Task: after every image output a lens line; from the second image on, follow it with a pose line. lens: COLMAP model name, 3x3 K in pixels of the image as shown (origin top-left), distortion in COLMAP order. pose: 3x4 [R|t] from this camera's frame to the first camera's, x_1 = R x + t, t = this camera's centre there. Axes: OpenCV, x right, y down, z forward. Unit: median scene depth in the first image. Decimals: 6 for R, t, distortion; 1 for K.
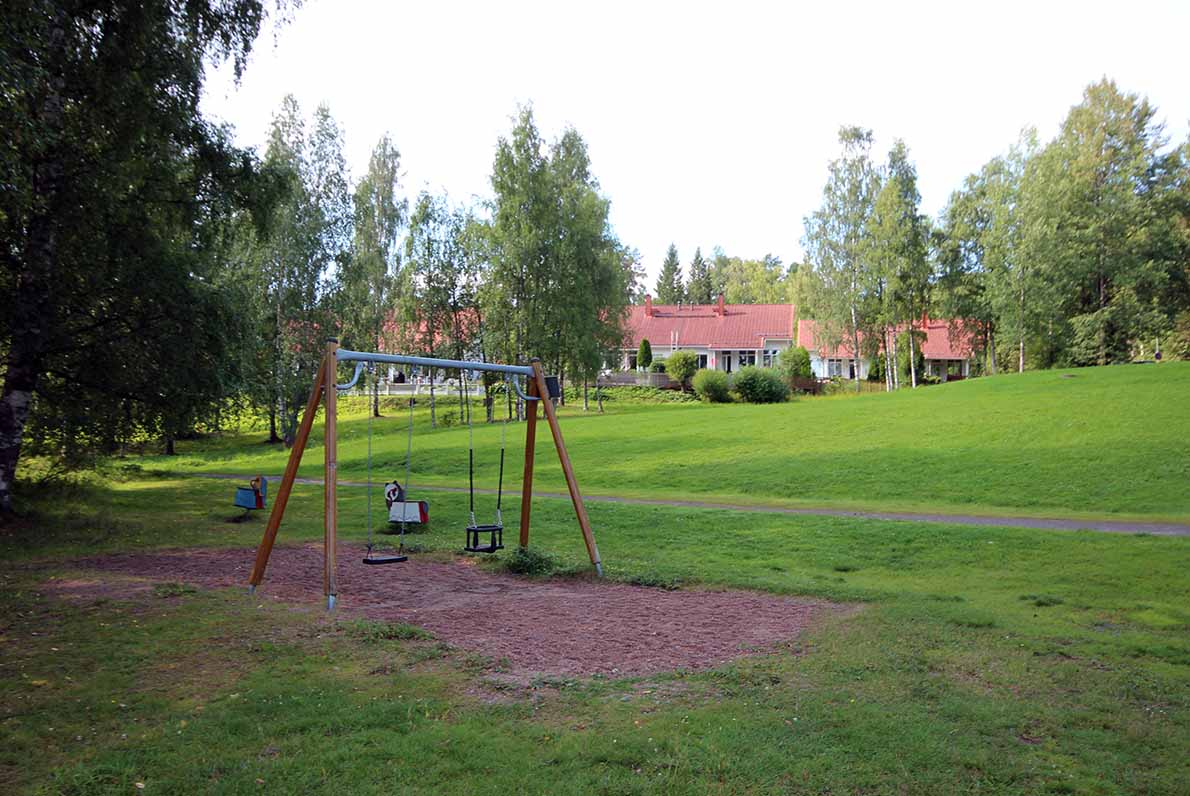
lens RADIAL K [[904.0, 0, 595.0], [0, 904.0, 398.0], [0, 0, 1]] dist [0.003432, 0.000333]
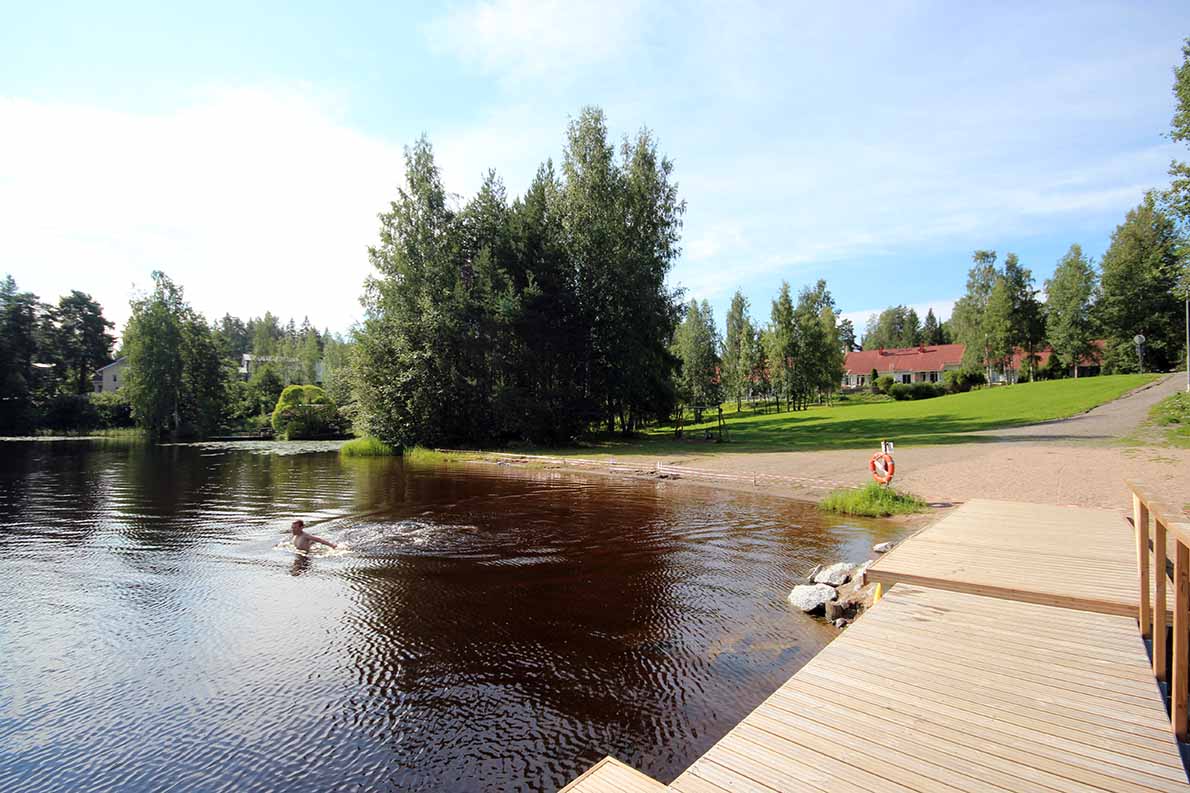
lens RADIAL K [[573.6, 0, 595.0], [0, 573.6, 396.5], [0, 0, 1]] dist [0.000303, -0.000104]
pose [[0.851700, -0.039658, -0.522527, 0.212733], [0.040030, 0.999142, -0.010584, -0.016136], [0.522499, -0.011902, 0.852557, -0.457231]]
